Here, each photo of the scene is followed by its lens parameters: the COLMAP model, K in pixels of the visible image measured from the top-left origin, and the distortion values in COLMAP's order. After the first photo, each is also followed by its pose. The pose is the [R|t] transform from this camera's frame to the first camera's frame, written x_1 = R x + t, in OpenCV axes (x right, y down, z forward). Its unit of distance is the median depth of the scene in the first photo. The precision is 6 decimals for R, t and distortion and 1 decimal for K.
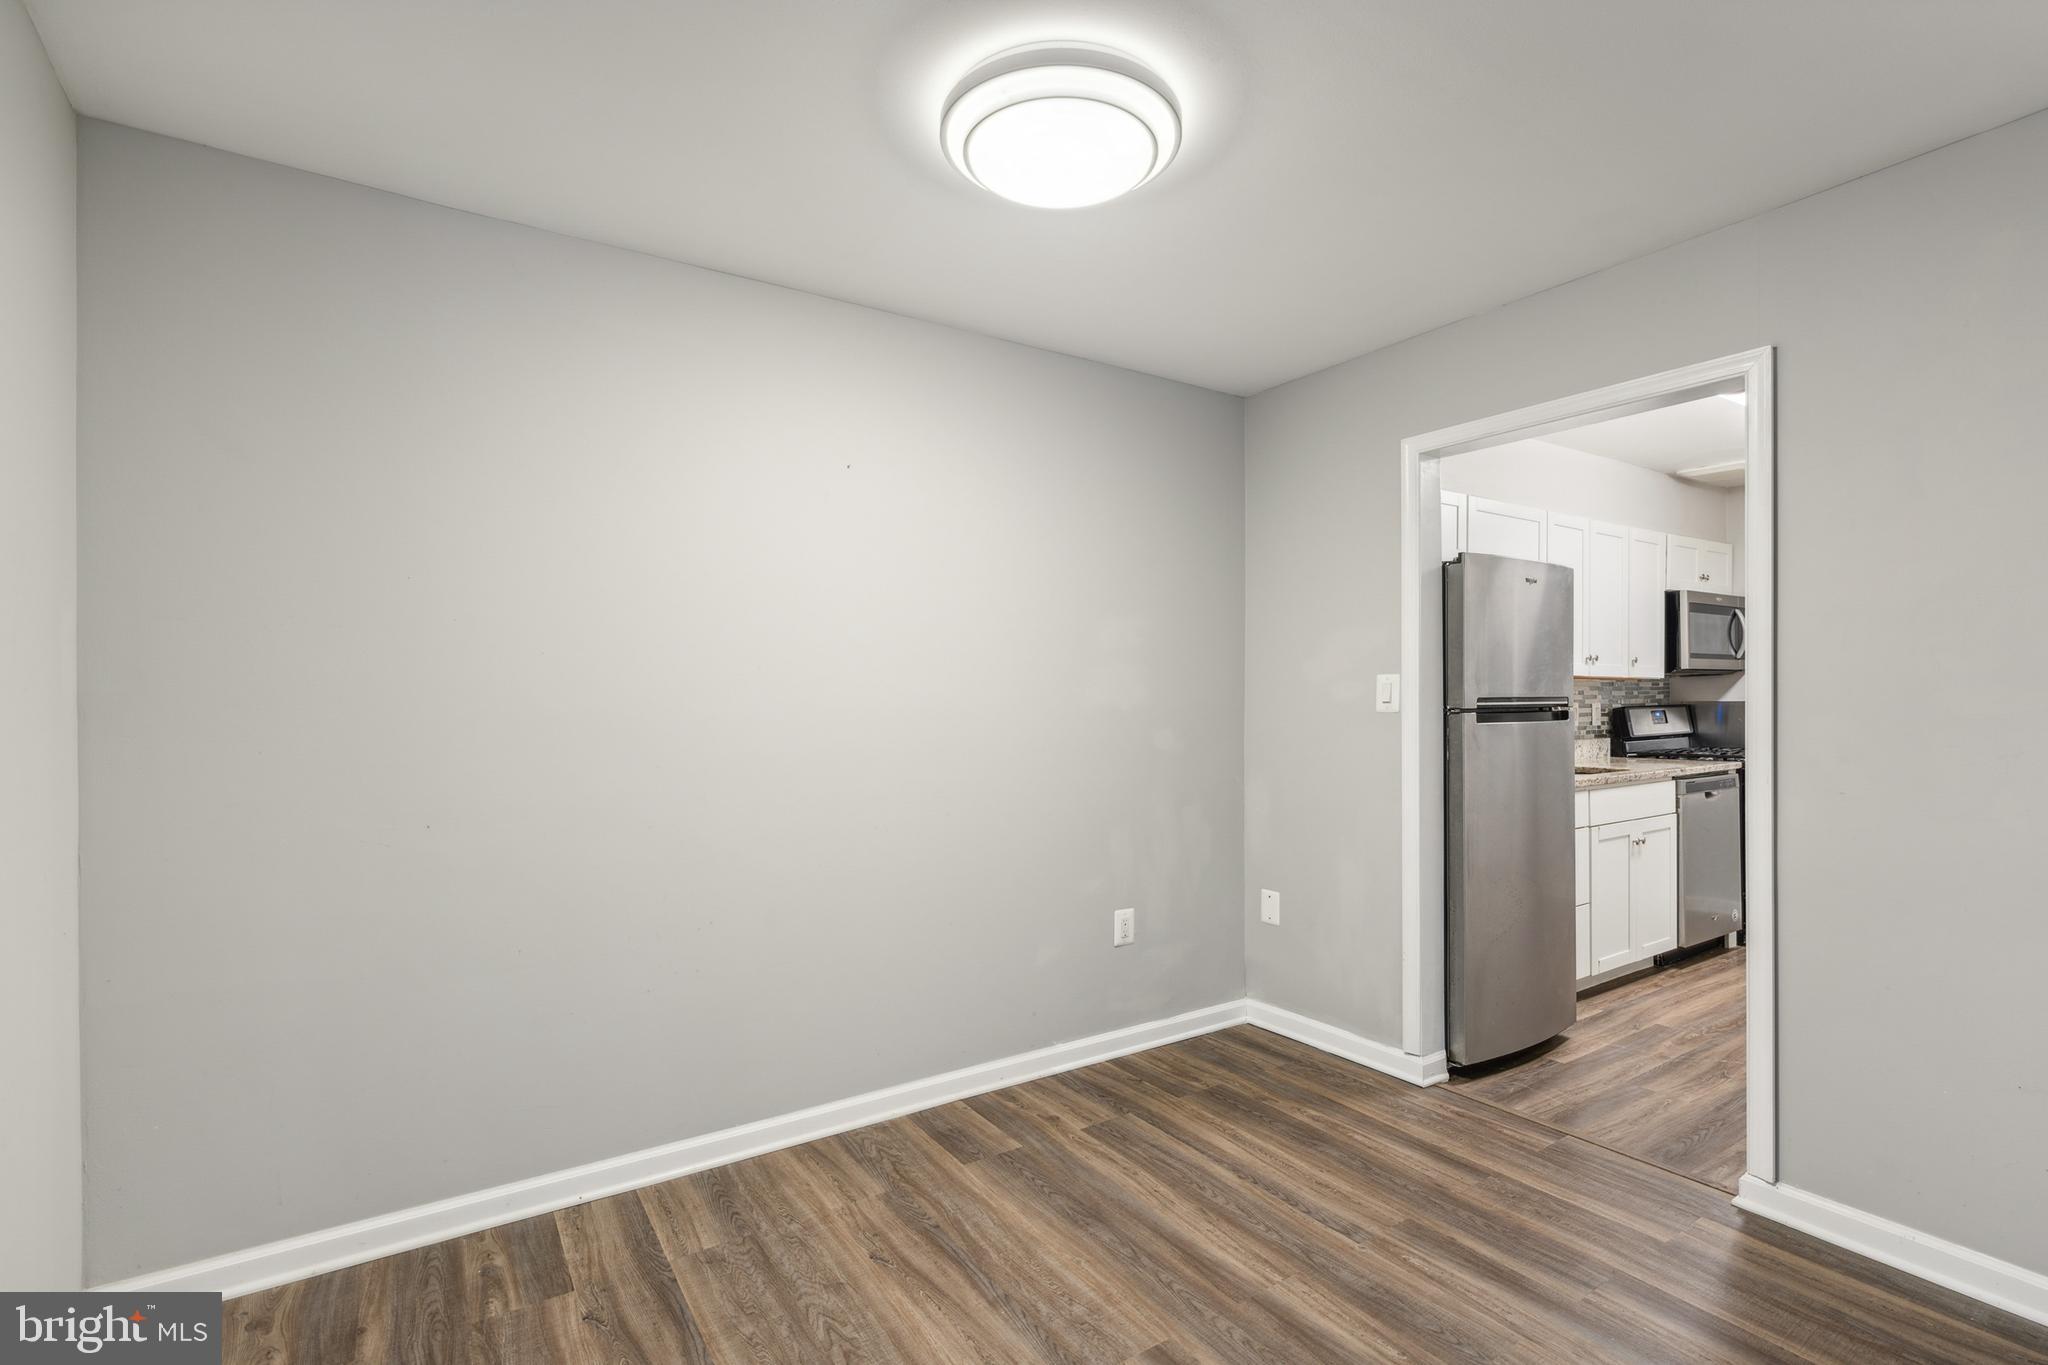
lens RADIAL K [[934.8, 0, 1015.4], [0, 934.8, 704.2], [0, 0, 1]] dist [0.004329, -0.000803]
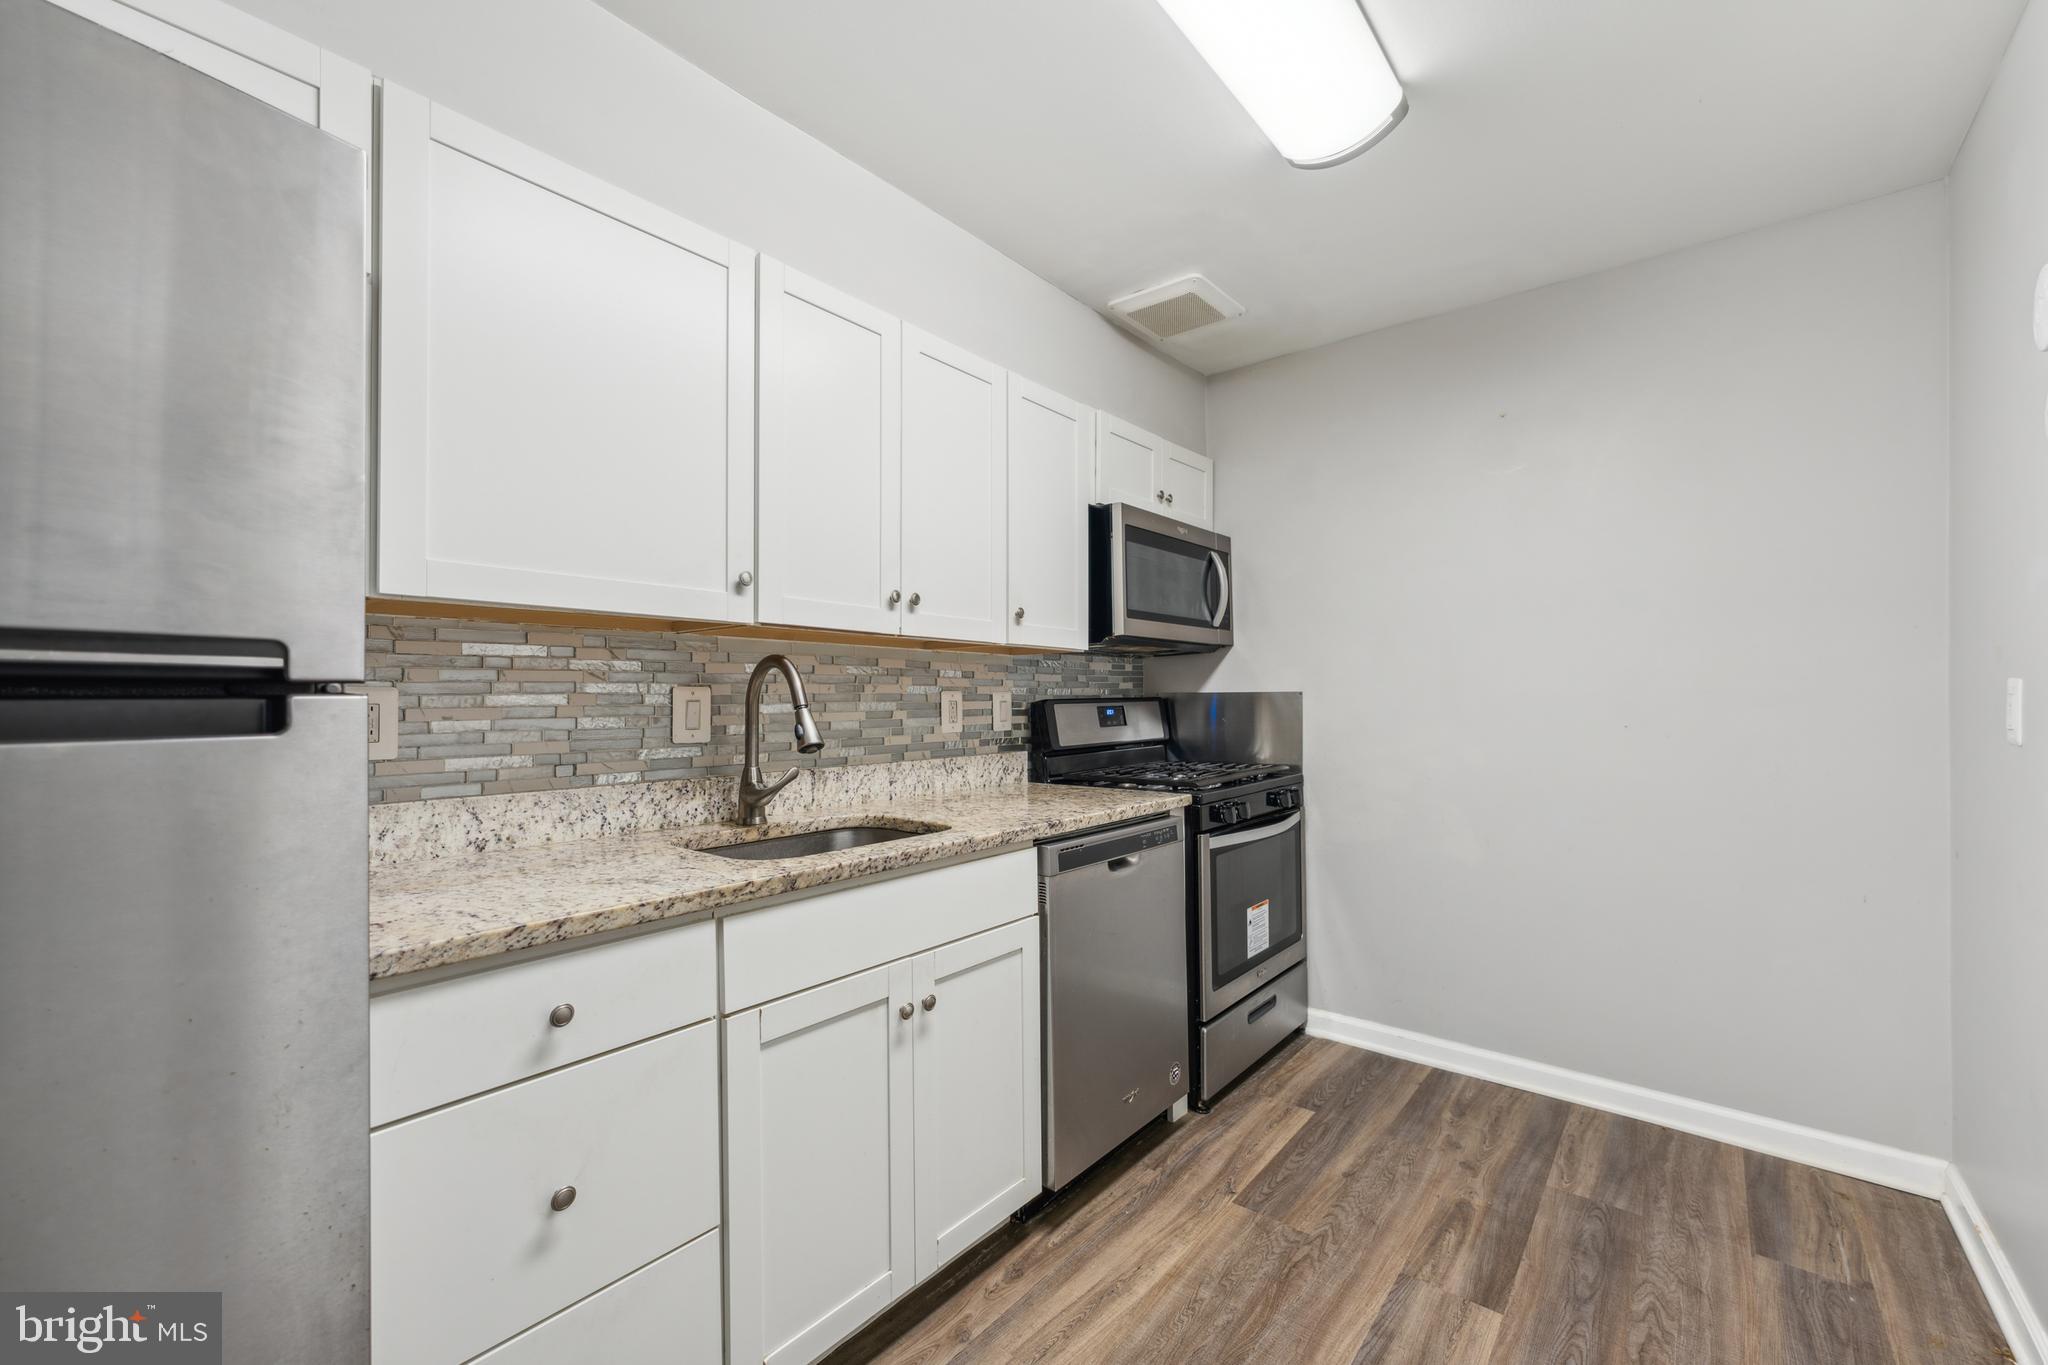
lens RADIAL K [[818.9, 0, 1034.5], [0, 818.9, 677.3], [0, 0, 1]] dist [0.000295, 0.001136]
pose [[0.954200, 0.011565, 0.298947, 0.508040], [-0.001988, 0.999476, -0.032319, 0.005730], [-0.299164, 0.030244, 0.953722, 0.521577]]
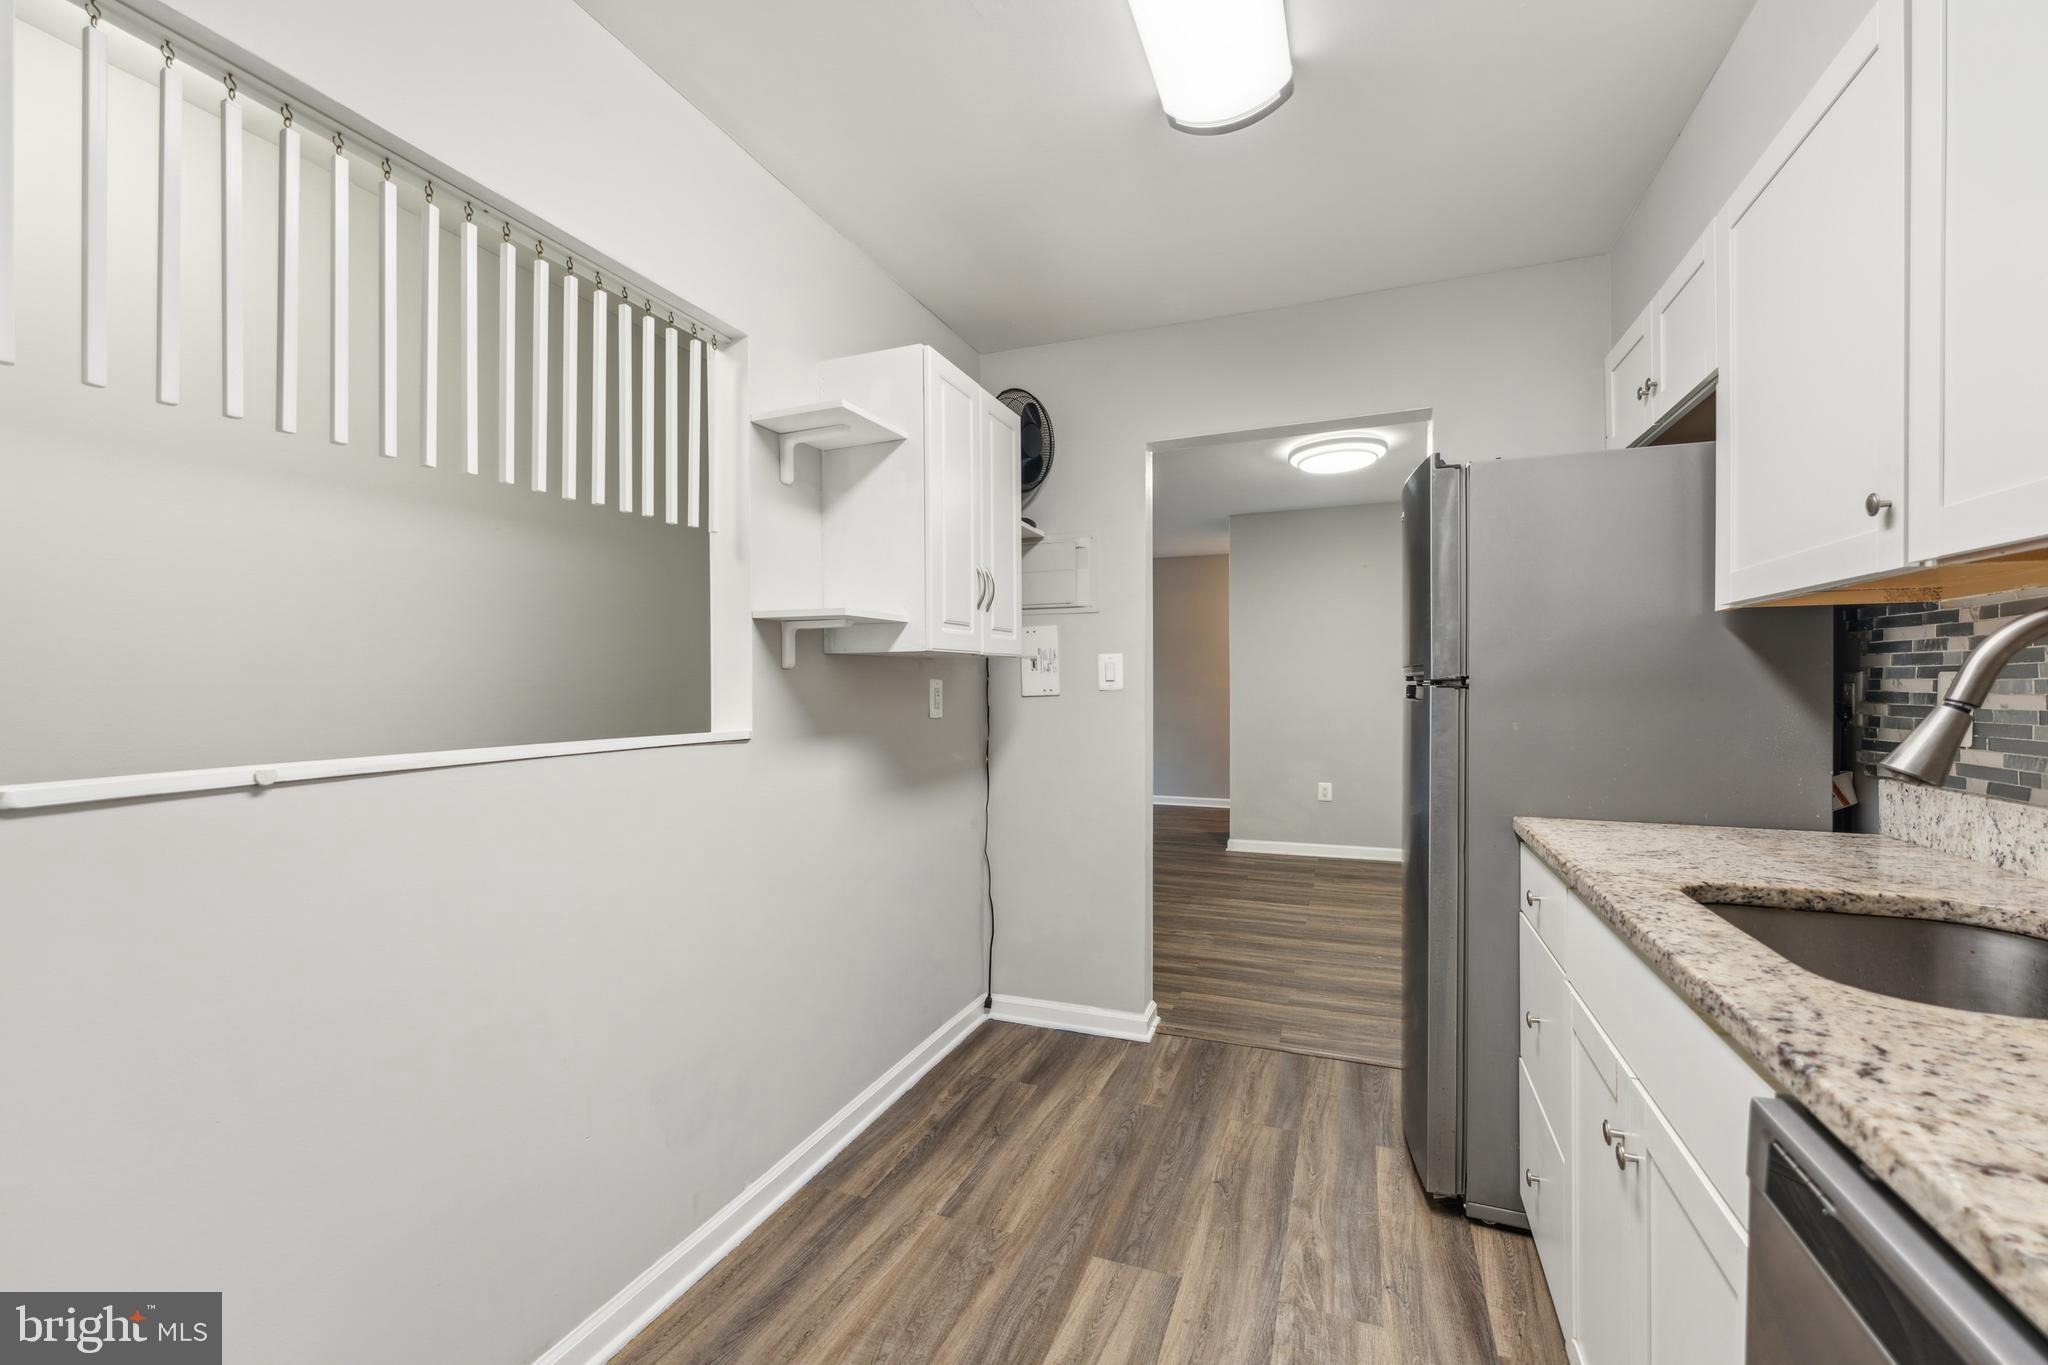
lens RADIAL K [[818.9, 0, 1025.8], [0, 818.9, 684.2], [0, 0, 1]] dist [0.000295, 0.001136]
pose [[-0.814473, 0.003668, -0.580189, 1.127624], [0.000613, 0.999985, 0.005461, 0.009666], [0.580201, 0.004092, -0.814463, 1.292539]]
